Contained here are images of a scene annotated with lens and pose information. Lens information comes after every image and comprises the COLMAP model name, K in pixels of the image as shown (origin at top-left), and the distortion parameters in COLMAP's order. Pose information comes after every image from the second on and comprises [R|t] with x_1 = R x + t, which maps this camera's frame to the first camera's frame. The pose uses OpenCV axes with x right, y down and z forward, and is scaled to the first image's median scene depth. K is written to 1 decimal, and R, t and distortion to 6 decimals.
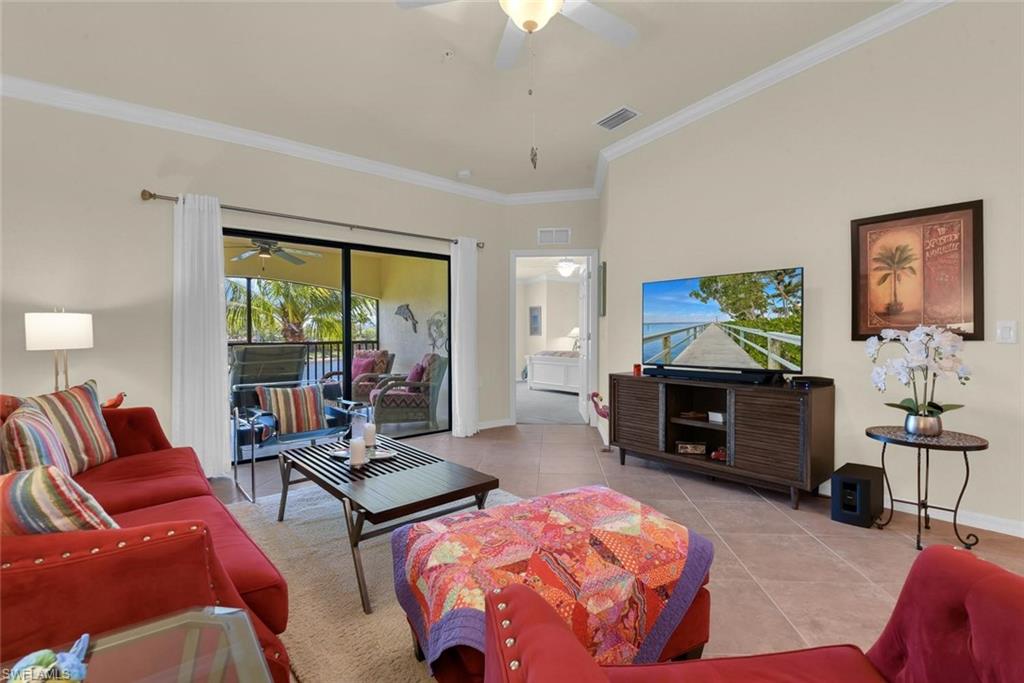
lens RADIAL K [[461.5, 0, 512.3], [0, 461.5, 337.9], [0, 0, 1]] dist [-0.025683, 0.000212]
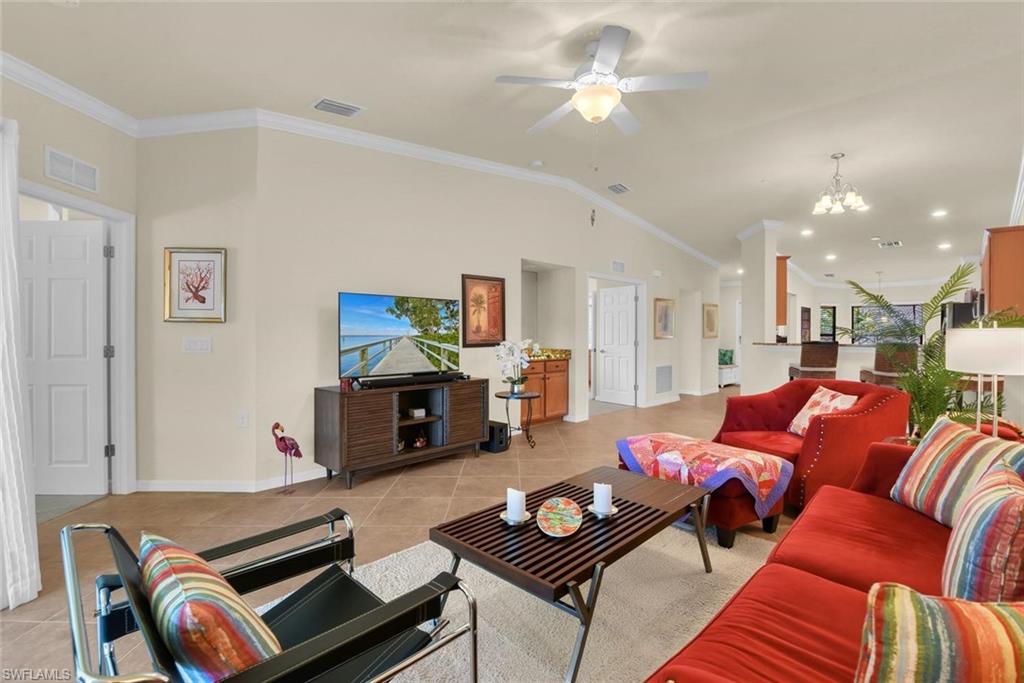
lens RADIAL K [[461.5, 0, 512.3], [0, 461.5, 337.9], [0, 0, 1]] dist [-0.025683, 0.000212]
pose [[-0.092132, -0.006205, 0.995727, -0.814972], [0.009625, 0.999928, 0.007122, -0.035939], [-0.995700, 0.010240, -0.092066, 0.875076]]
